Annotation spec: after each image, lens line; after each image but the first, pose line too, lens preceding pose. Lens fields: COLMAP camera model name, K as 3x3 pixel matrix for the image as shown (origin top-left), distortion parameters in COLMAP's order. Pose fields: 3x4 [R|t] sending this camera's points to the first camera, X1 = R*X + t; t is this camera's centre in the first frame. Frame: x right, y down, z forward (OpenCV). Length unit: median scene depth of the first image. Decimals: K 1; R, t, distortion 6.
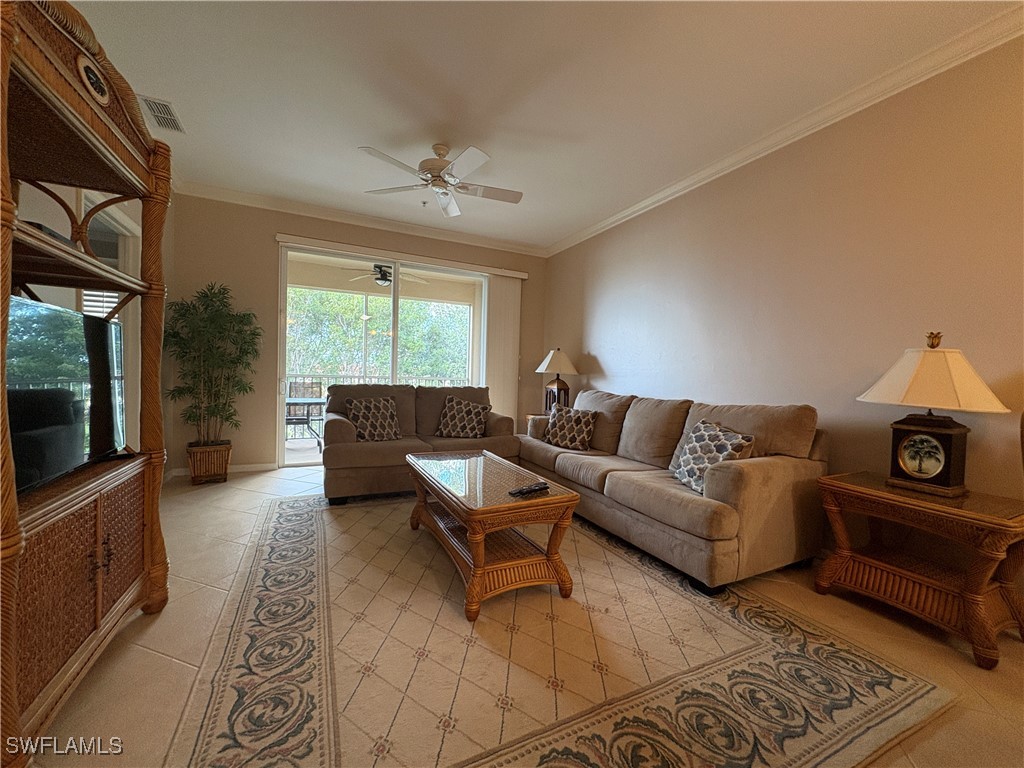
lens RADIAL K [[410.1, 0, 517.8], [0, 410.1, 383.4], [0, 0, 1]] dist [-0.002605, 0.000663]
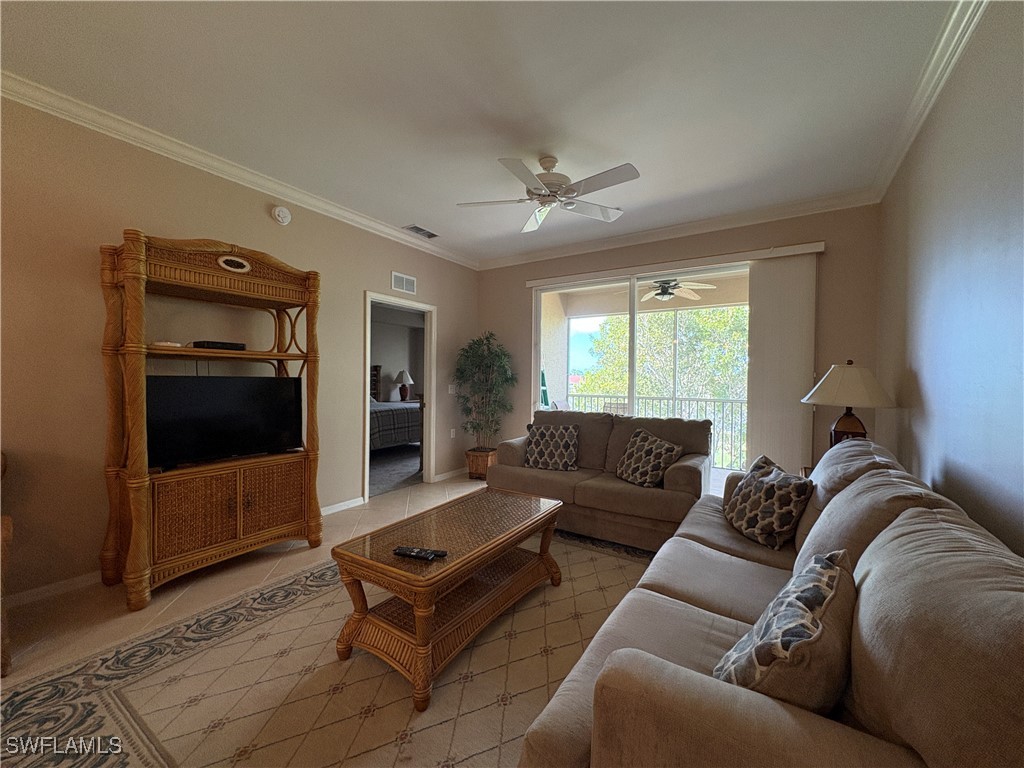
lens RADIAL K [[410.1, 0, 515.1], [0, 410.1, 387.8], [0, 0, 1]] dist [-0.002605, 0.000663]
pose [[0.503234, -0.001589, -0.864148, 0.457865], [-0.015750, 0.999815, -0.011010, -0.043222], [0.864006, 0.019151, 0.503117, 0.390775]]
